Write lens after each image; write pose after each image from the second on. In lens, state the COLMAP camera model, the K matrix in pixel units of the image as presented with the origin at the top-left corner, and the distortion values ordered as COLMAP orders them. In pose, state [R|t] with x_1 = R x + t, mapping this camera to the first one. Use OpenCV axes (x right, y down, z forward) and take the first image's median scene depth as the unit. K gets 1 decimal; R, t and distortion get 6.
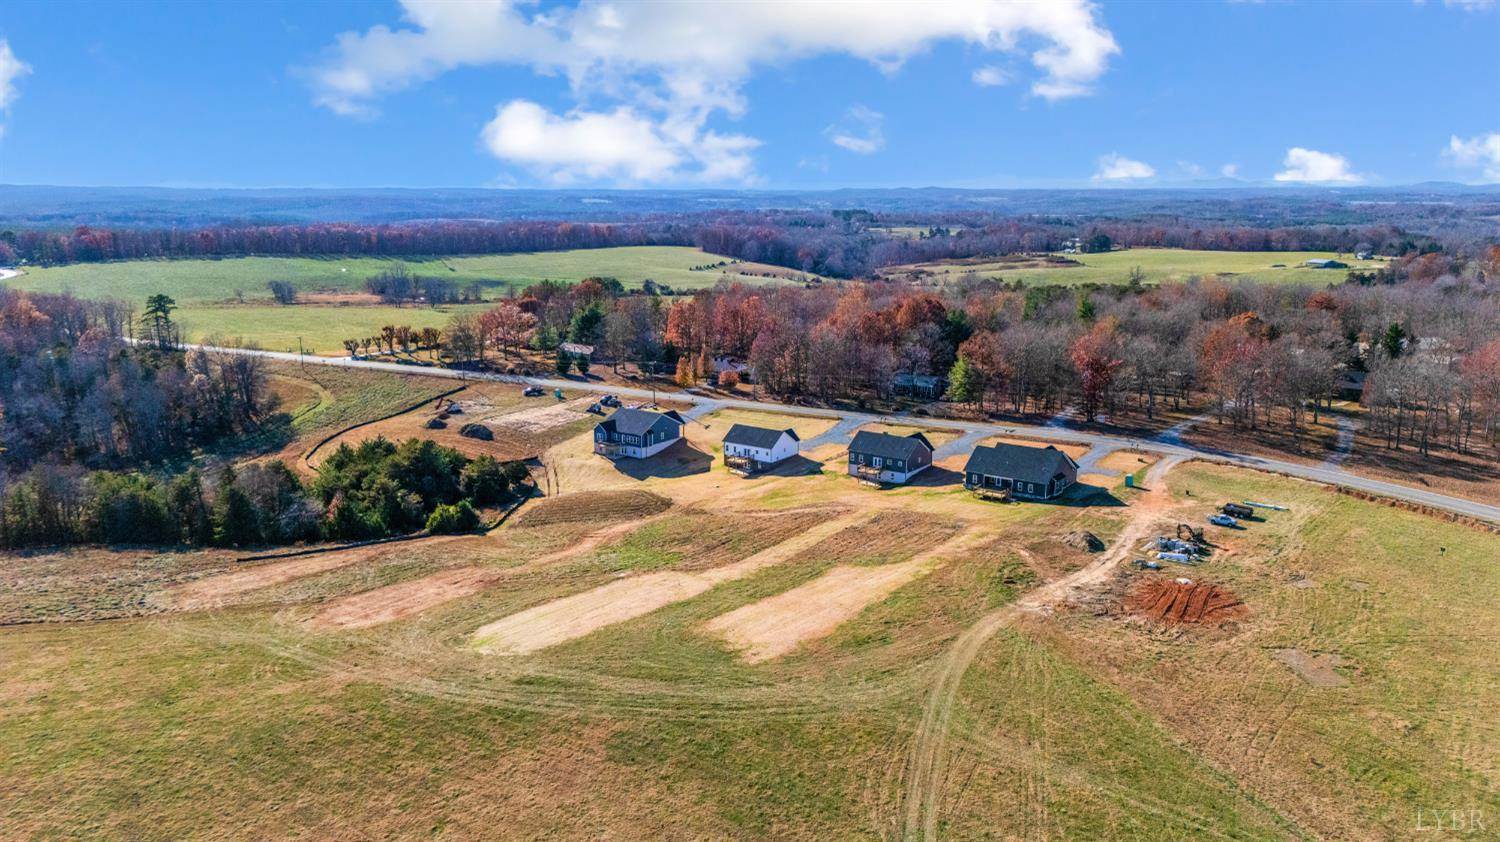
lens RADIAL K [[1095.6, 0, 752.8], [0, 1095.6, 426.2], [0, 0, 1]] dist [0.067895, -0.041626]
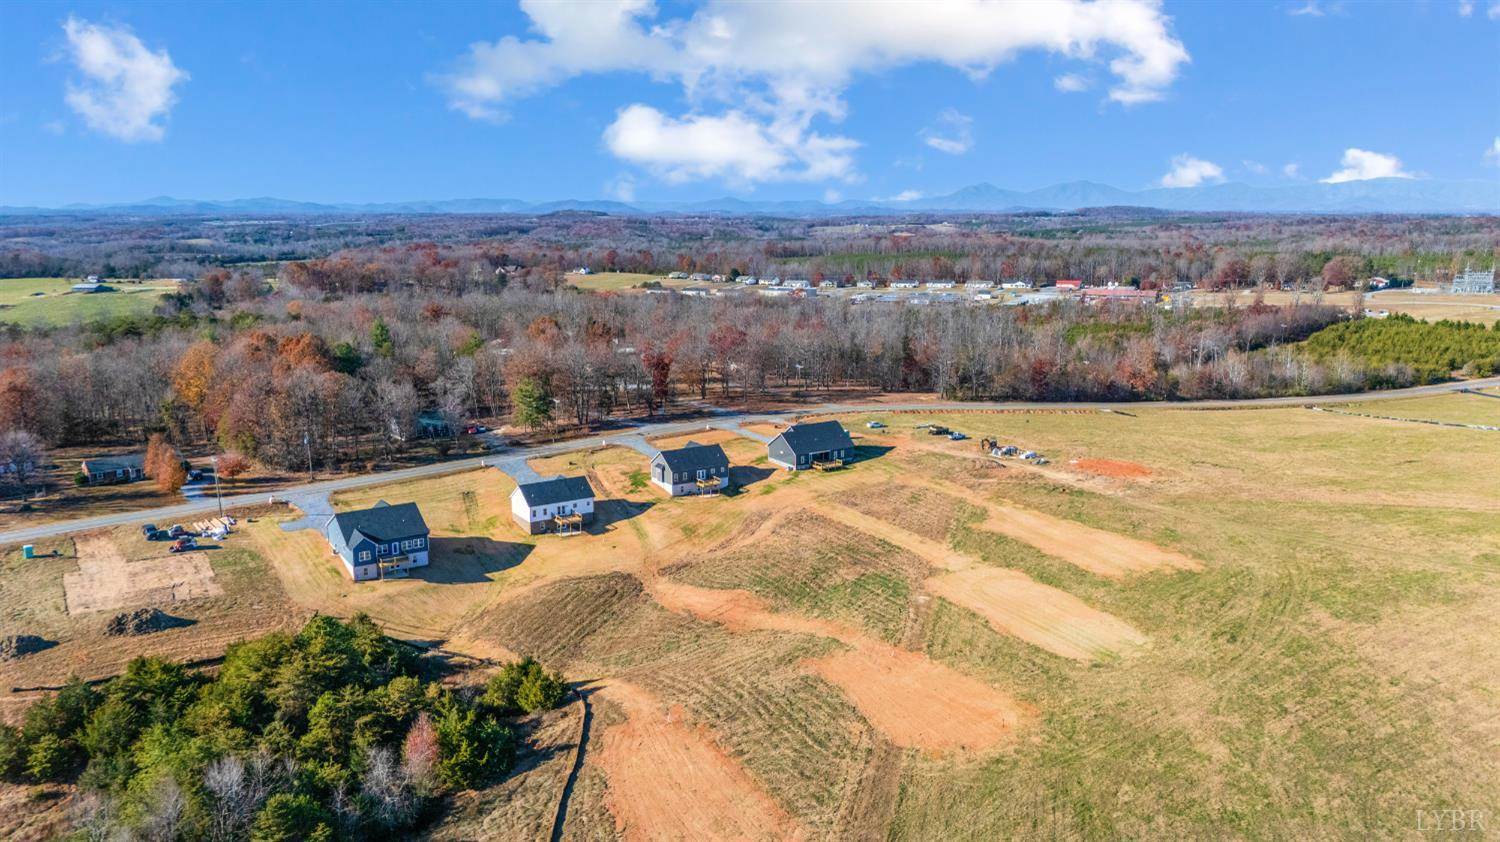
lens RADIAL K [[1095.6, 0, 755.0], [0, 1095.6, 426.7], [0, 0, 1]] dist [0.067895, -0.041626]
pose [[0.341526, -0.181438, 0.922193, -0.734066], [0.199640, 0.972804, 0.117461, -0.110163], [-0.918425, 0.143990, 0.368460, 0.533402]]
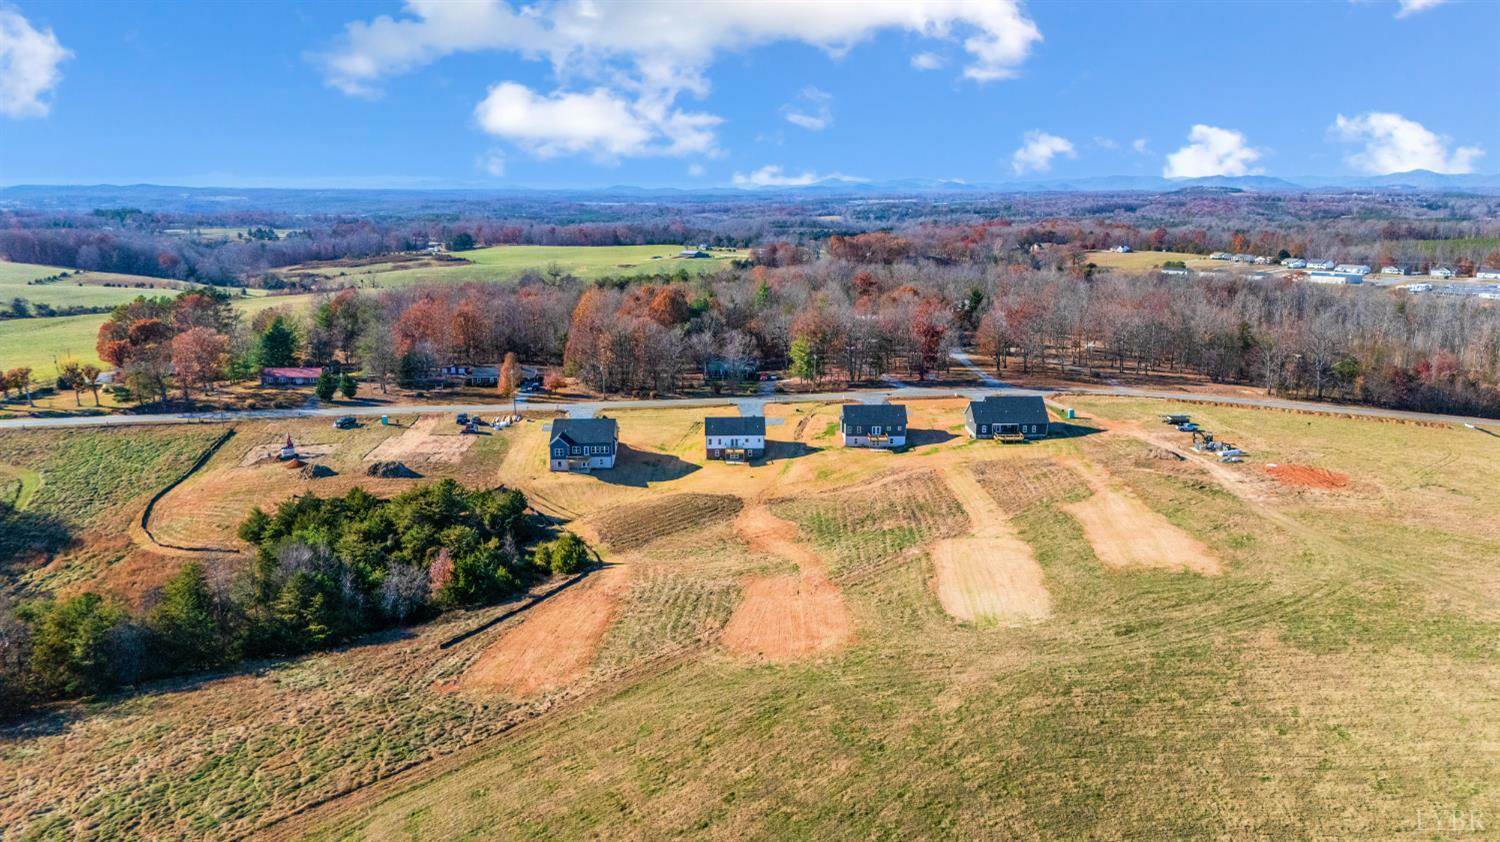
lens RADIAL K [[1095.6, 0, 757.4], [0, 1095.6, 417.5], [0, 0, 1]] dist [0.067895, -0.041626]
pose [[0.786732, -0.125364, 0.604431, -0.593960], [0.130324, 0.990822, 0.035874, -0.032233], [-0.603381, 0.050549, 0.795849, 0.183884]]
